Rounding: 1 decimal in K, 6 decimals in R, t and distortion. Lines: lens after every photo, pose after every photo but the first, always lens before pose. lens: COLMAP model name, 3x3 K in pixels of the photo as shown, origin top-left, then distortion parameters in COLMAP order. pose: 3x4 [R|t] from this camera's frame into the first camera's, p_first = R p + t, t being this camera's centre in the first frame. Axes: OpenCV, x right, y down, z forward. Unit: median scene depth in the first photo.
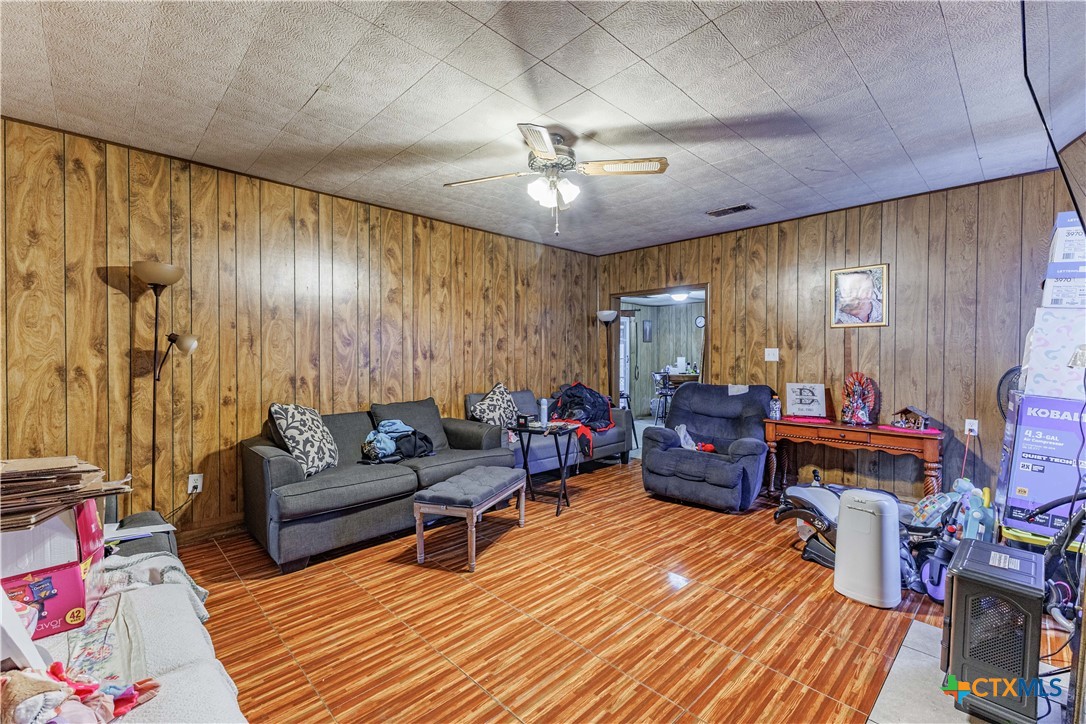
lens RADIAL K [[463.8, 0, 545.1], [0, 463.8, 360.8], [0, 0, 1]] dist [0.005735, -0.001099]
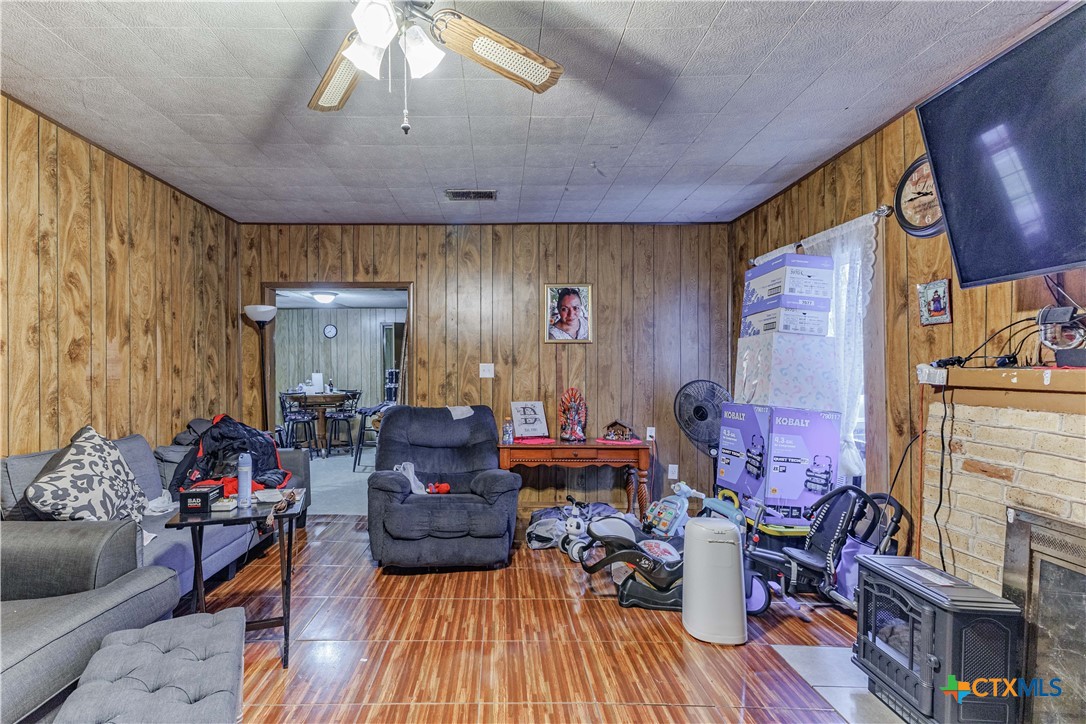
lens RADIAL K [[481.9, 0, 490.0], [0, 481.9, 373.0], [0, 0, 1]] dist [0.004075, -0.000081]
pose [[0.708833, -0.004746, 0.705361, -0.167081], [0.008371, 0.999964, -0.001684, -0.007339], [-0.705327, 0.007098, 0.708847, 0.349372]]
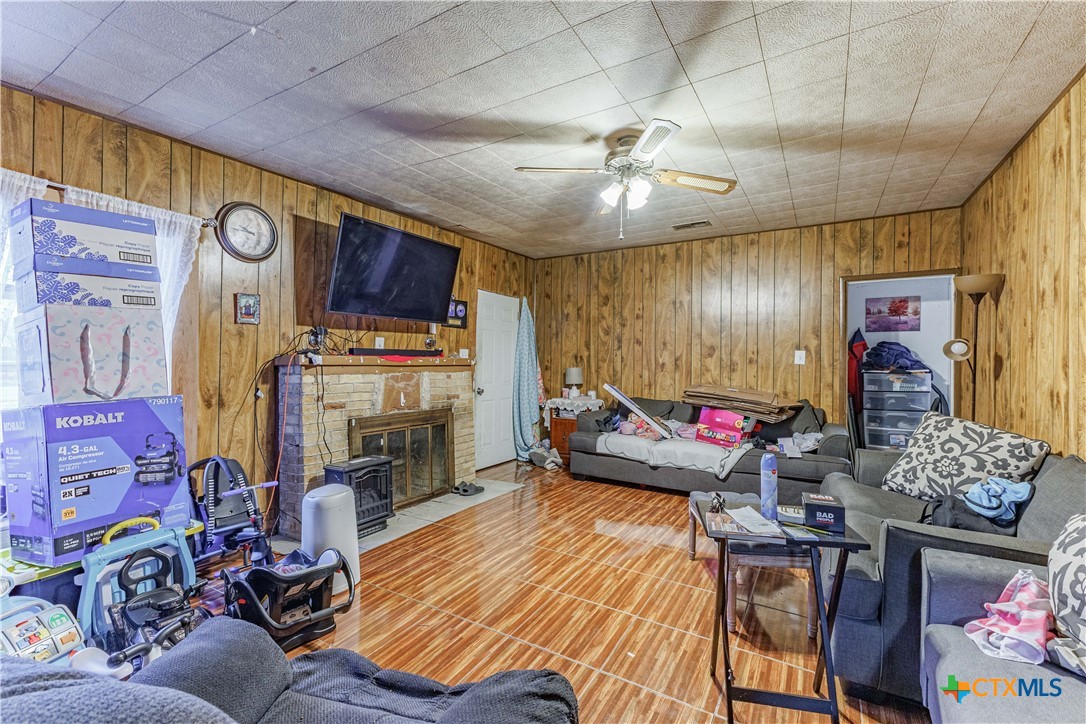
lens RADIAL K [[472.5, 0, 542.3], [0, 472.5, 360.3], [0, 0, 1]] dist [0.012851, -0.005235]
pose [[-0.965454, -0.003220, -0.260555, 0.282823], [-0.006237, 0.999923, 0.010754, -0.010850], [0.260500, 0.012007, -0.965399, 1.194226]]
